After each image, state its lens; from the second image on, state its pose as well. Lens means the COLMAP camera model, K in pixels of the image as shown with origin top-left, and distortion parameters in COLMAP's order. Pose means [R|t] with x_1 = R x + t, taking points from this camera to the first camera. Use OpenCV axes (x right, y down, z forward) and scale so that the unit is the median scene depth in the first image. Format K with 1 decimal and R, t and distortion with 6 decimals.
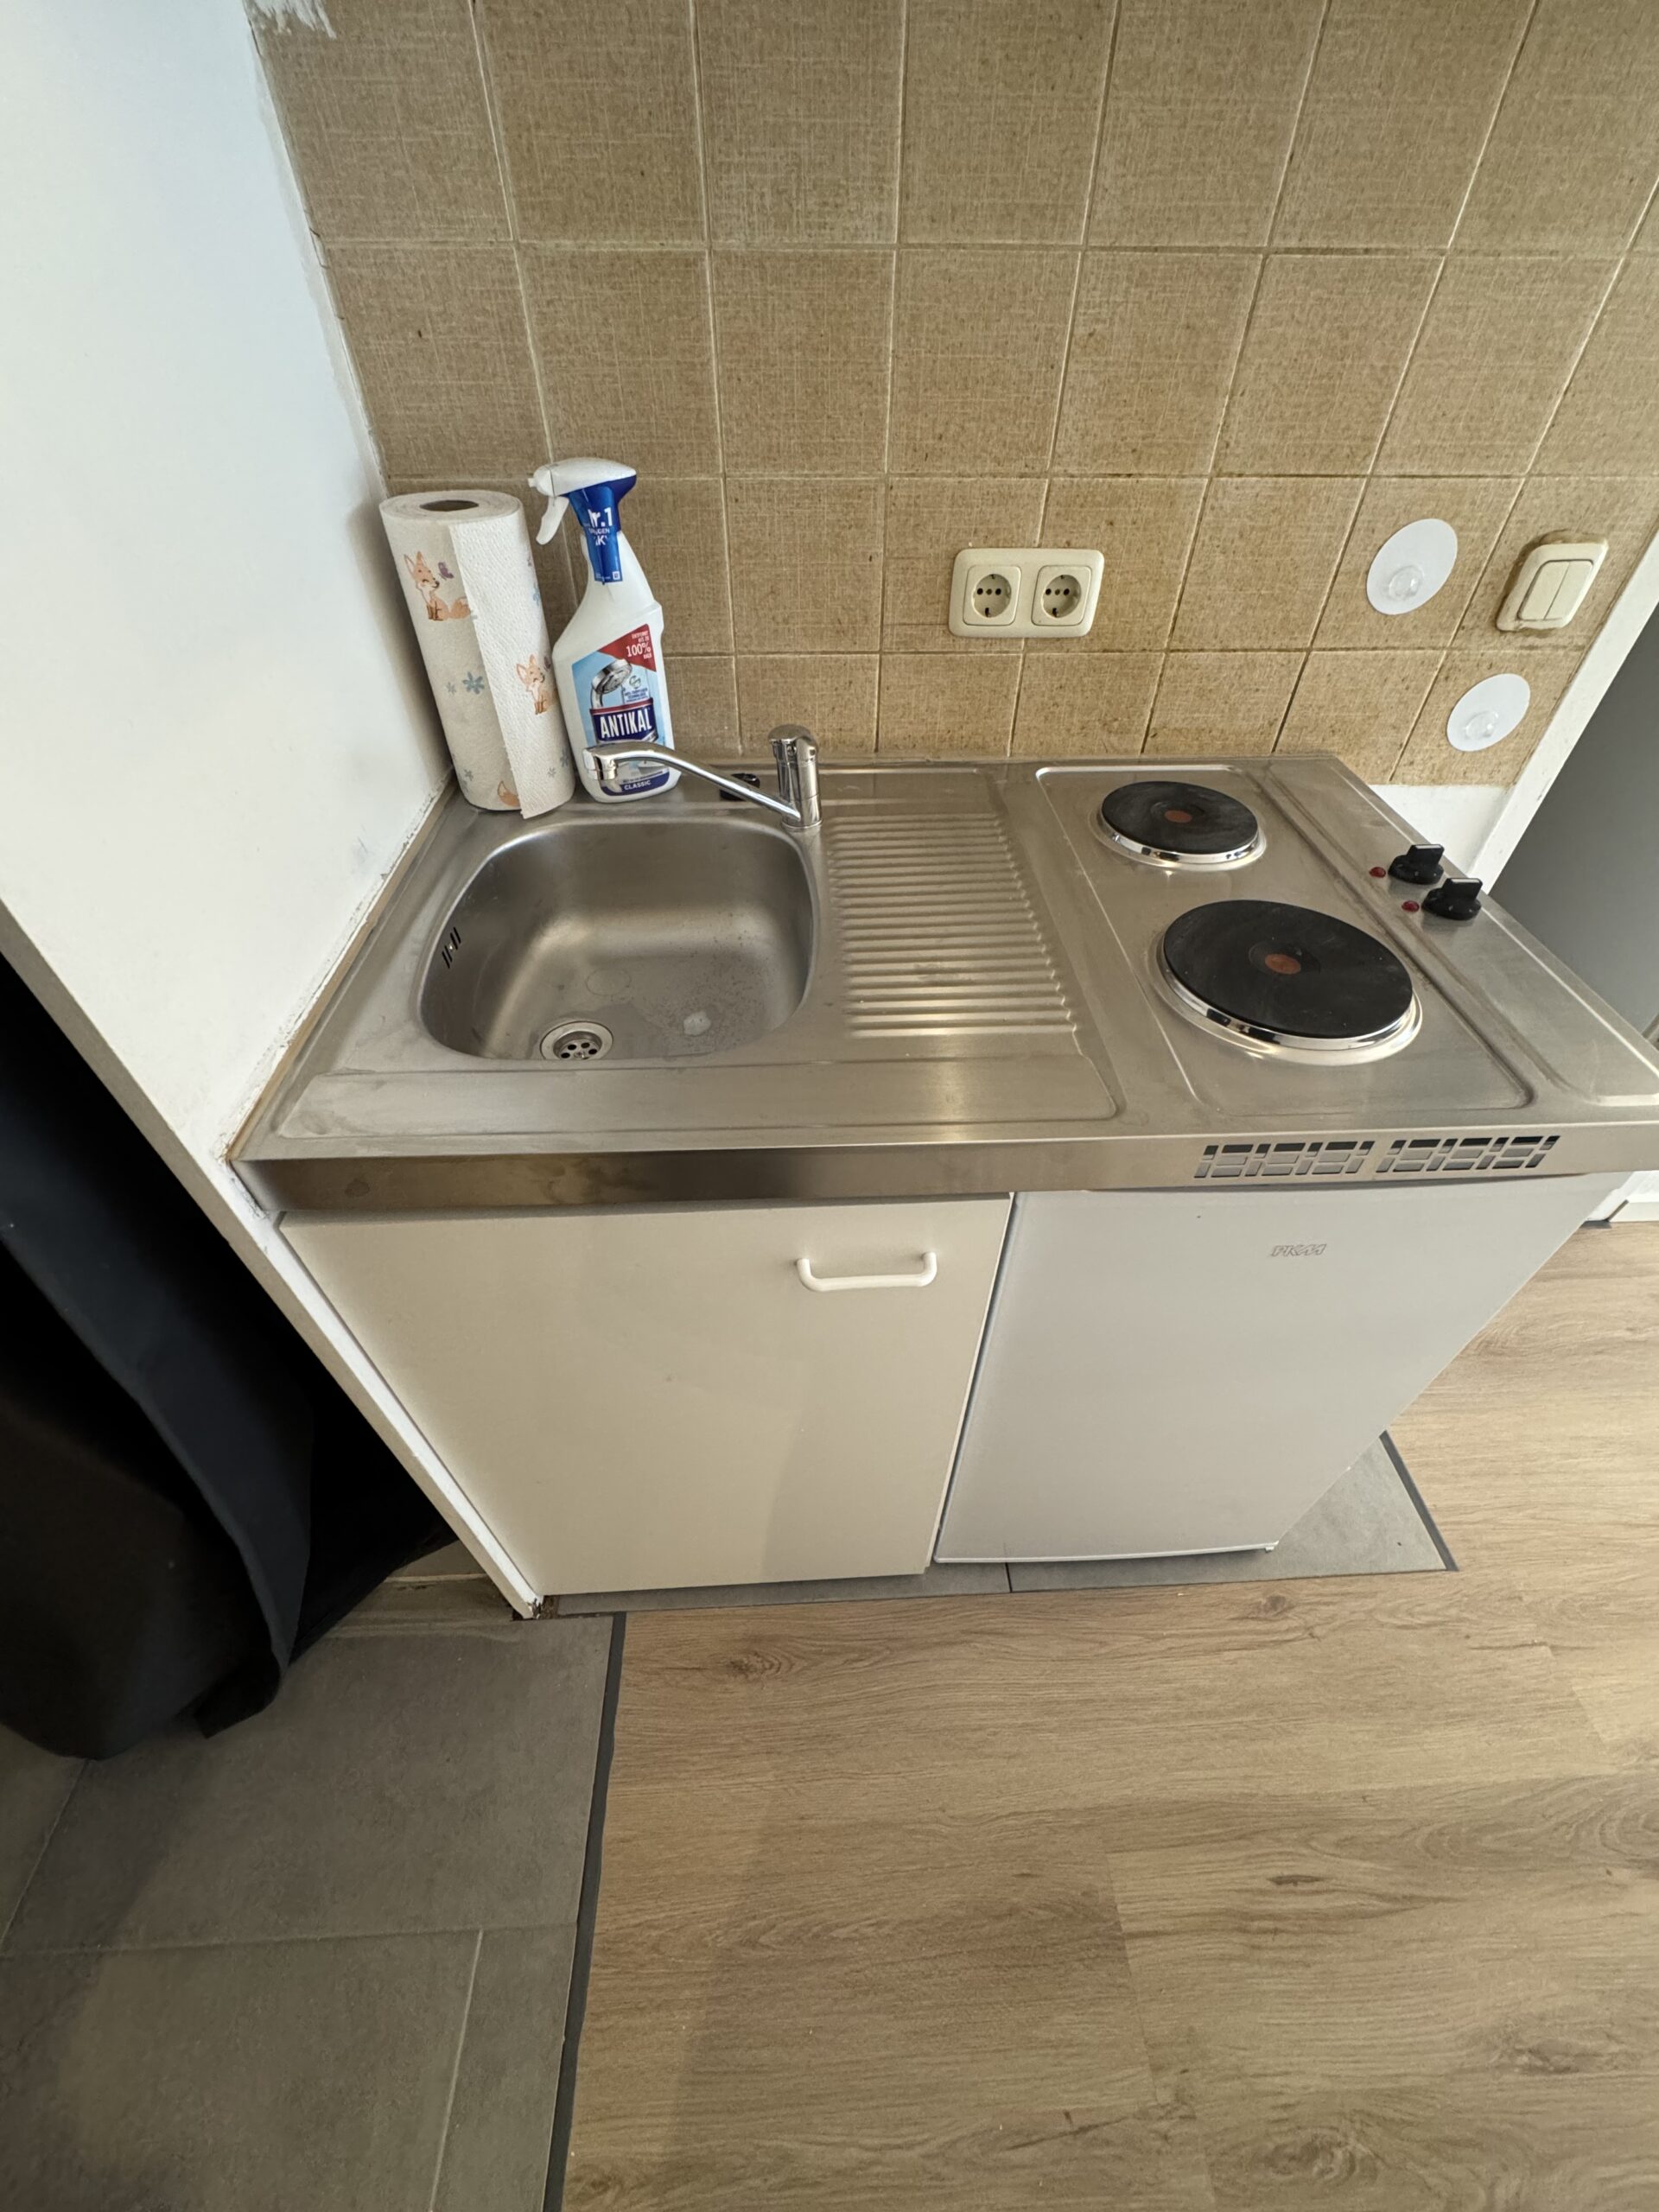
lens RADIAL K [[876.6, 0, 835.9], [0, 876.6, 1108.2], [0, 0, 1]] dist [-0.001887, 0.000227]
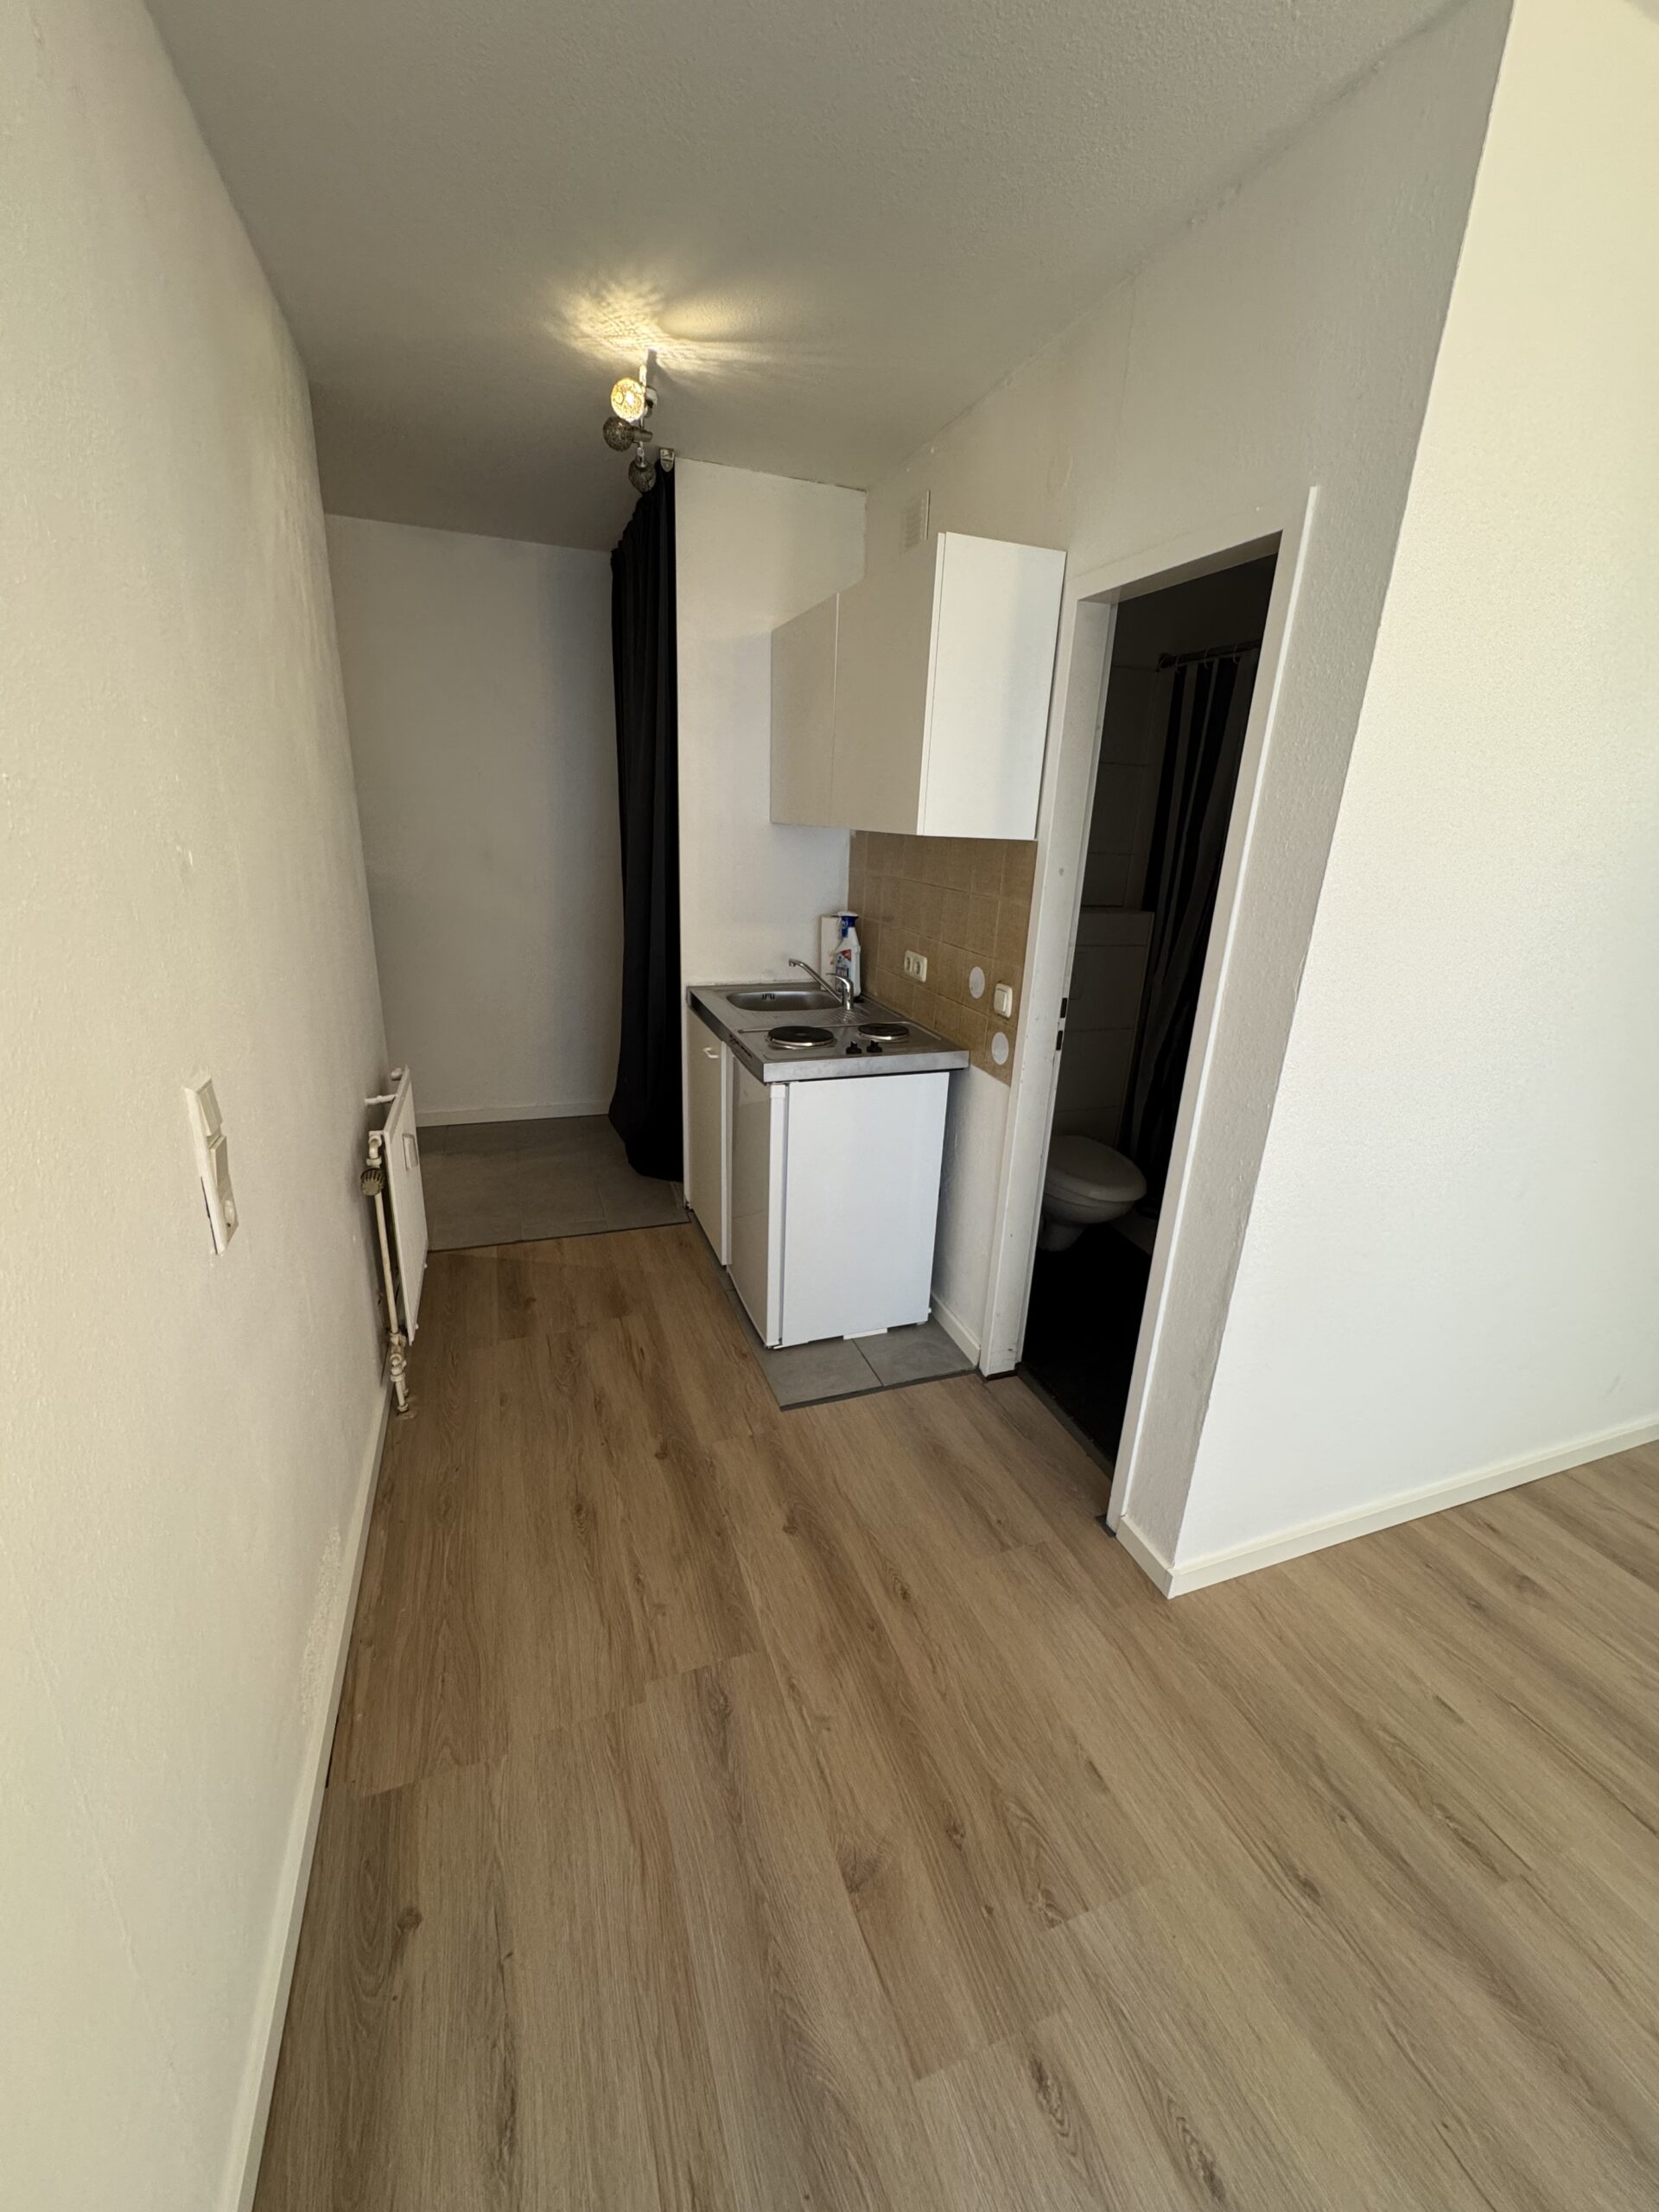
lens RADIAL K [[876.6, 0, 833.5], [0, 876.6, 1114.5], [0, 0, 1]] dist [-0.001887, 0.000227]
pose [[0.302899, 0.319242, -0.897962, 3.169665], [-0.692879, 0.720703, 0.022502, -0.082789], [0.654348, 0.615363, 0.439496, -0.227332]]
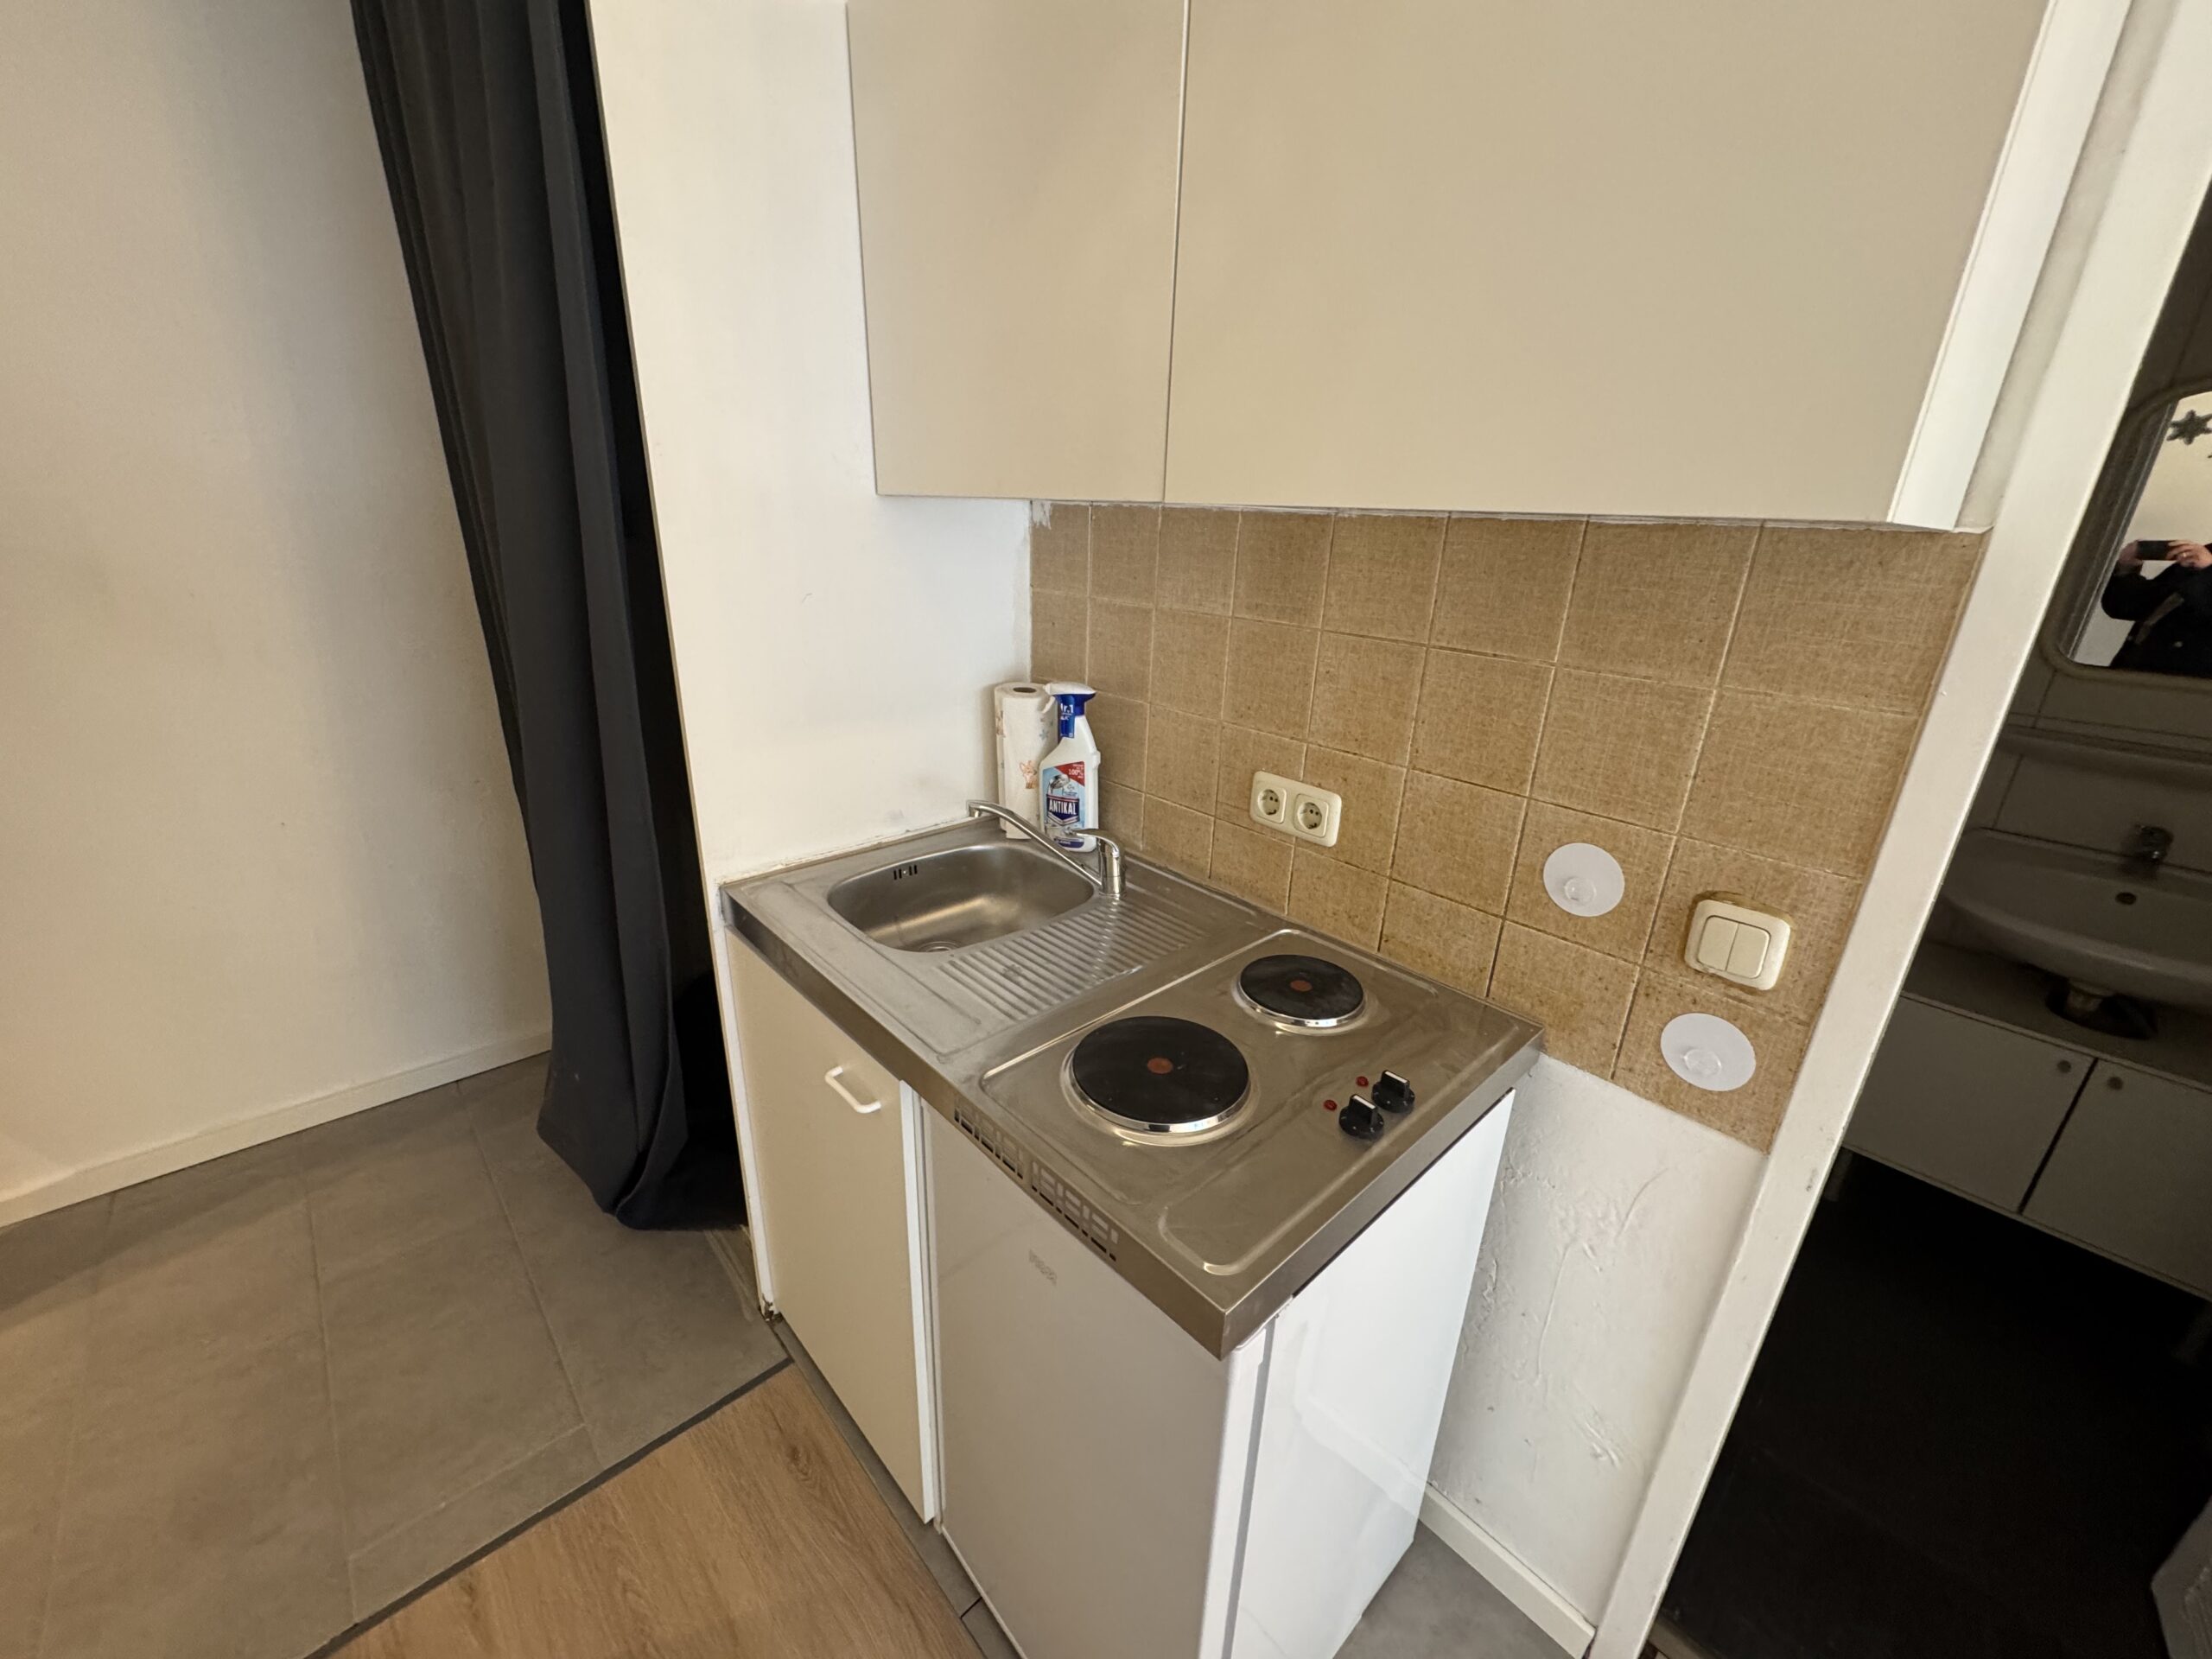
lens RADIAL K [[876.6, 0, 1106.6], [0, 876.6, 831.1], [0, 0, 1]] dist [-0.001887, 0.000227]
pose [[0.648757, 0.280335, -0.707479, 1.067297], [-0.552624, 0.812700, -0.184728, -0.134804], [0.523183, 0.510814, 0.682165, -0.103968]]
